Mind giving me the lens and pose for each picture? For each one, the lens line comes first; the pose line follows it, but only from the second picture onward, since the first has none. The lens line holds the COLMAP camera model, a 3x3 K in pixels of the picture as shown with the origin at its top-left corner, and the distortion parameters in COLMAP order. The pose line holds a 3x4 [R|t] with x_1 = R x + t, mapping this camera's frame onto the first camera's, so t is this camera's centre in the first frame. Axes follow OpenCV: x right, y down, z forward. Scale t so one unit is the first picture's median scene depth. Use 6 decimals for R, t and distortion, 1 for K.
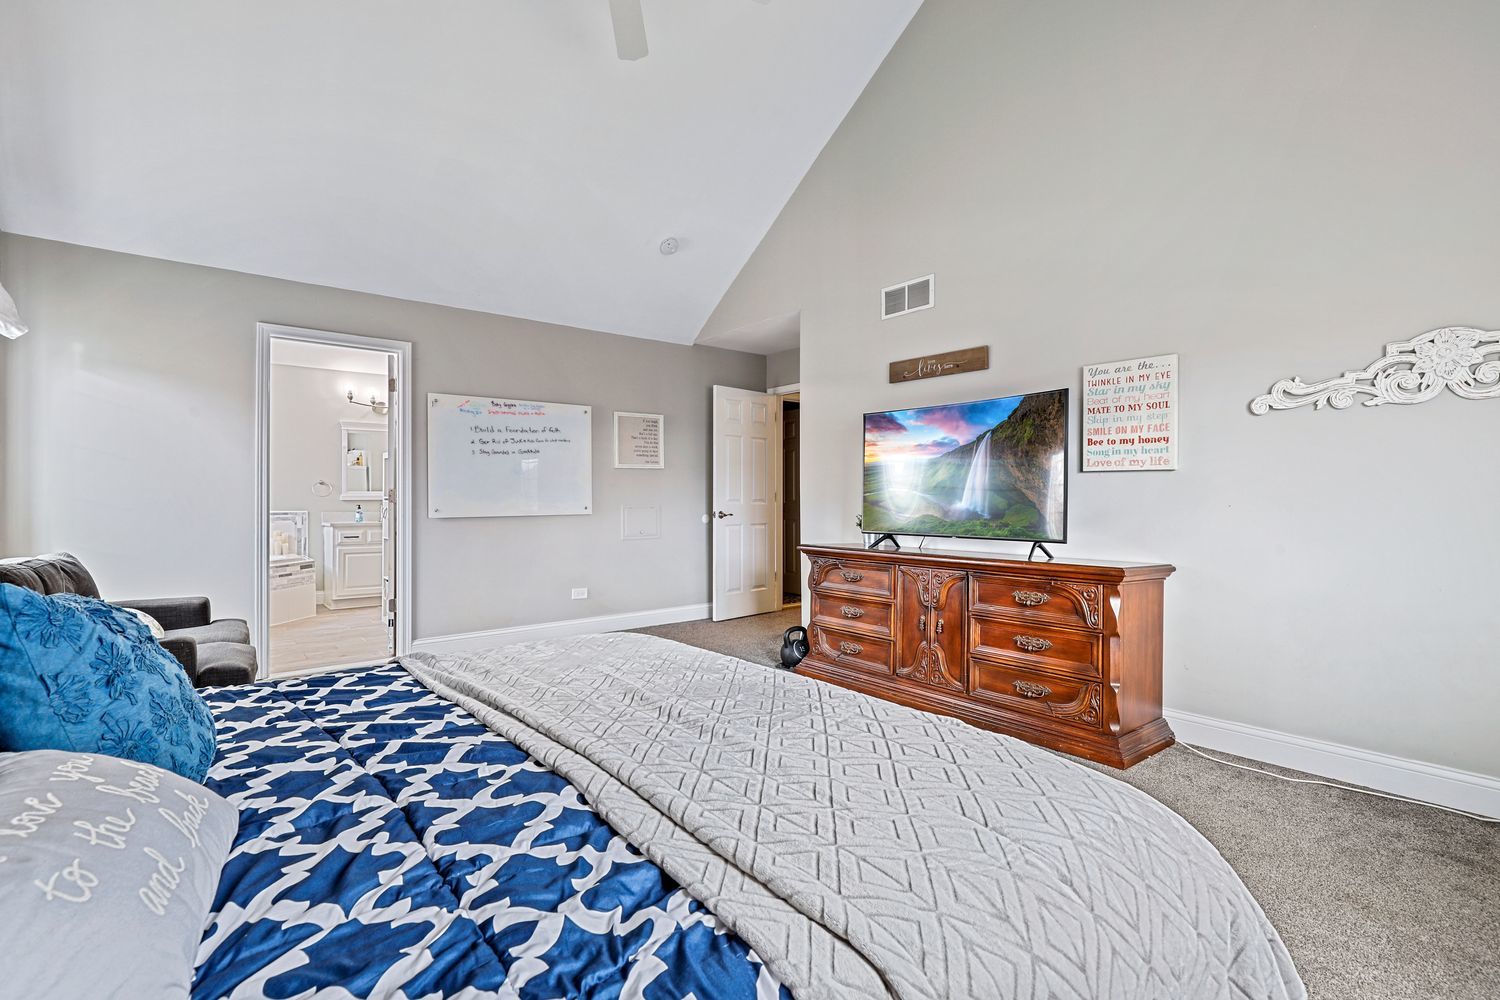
lens RADIAL K [[685.2, 0, 755.6], [0, 685.2, 490.2], [0, 0, 1]] dist [0.003865, 0.000226]
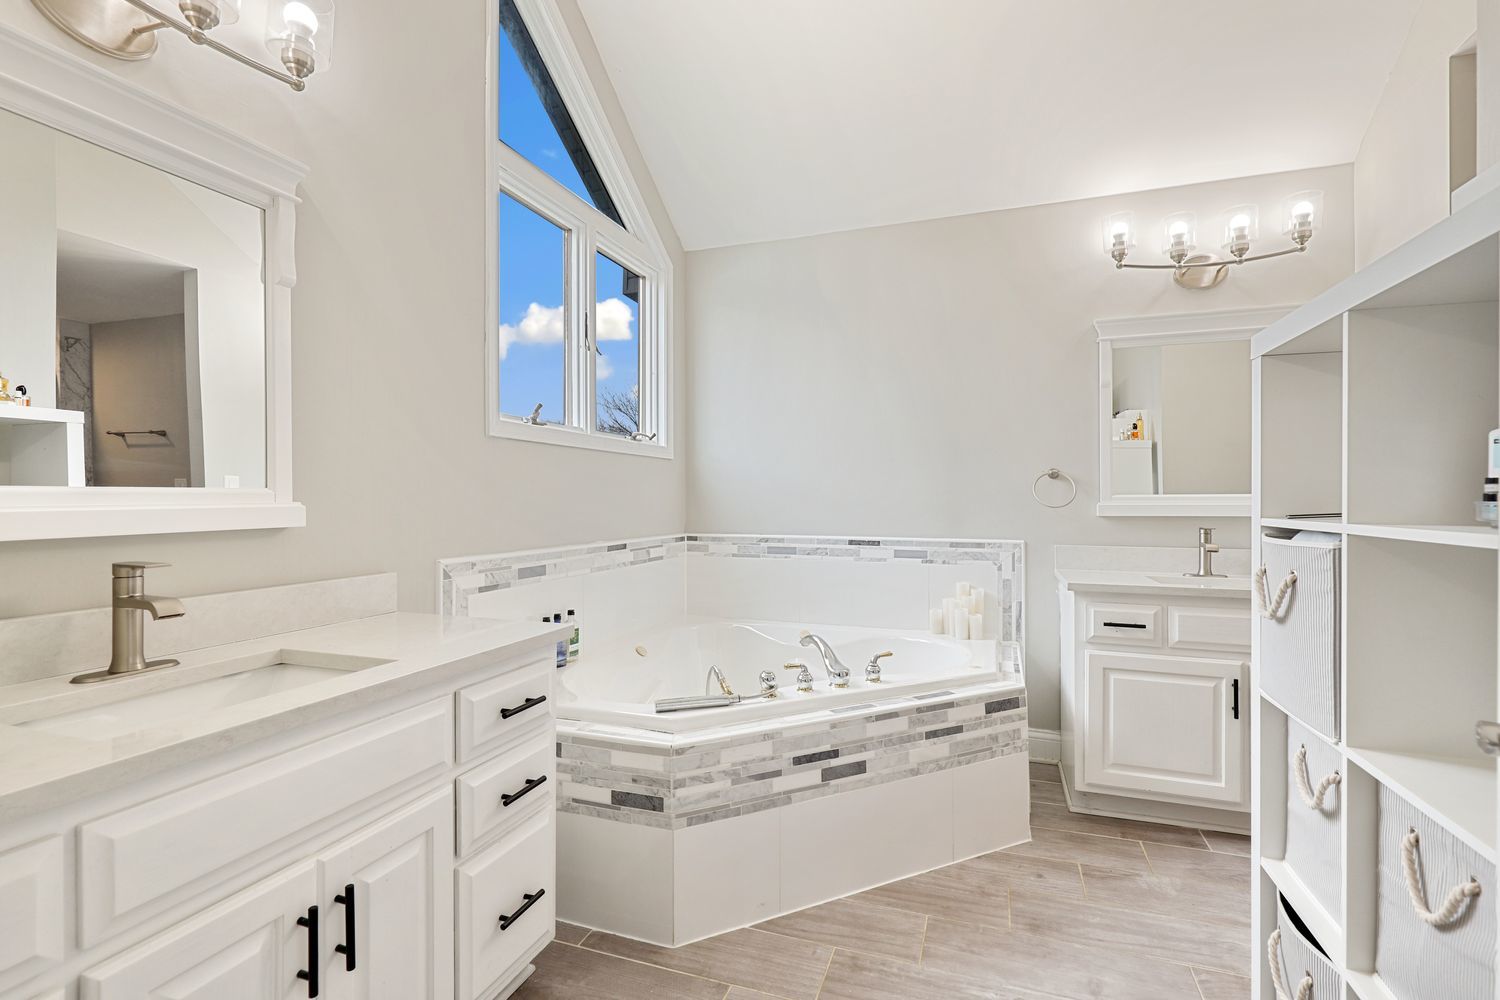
lens RADIAL K [[689.8, 0, 755.1], [0, 689.8, 497.0], [0, 0, 1]] dist [0.001917, 0.000048]
pose [[0.526430, -0.005181, -0.850203, -0.374387], [0.003826, 0.999986, -0.003725, 0.003644], [0.850210, -0.001292, 0.526442, 0.630882]]
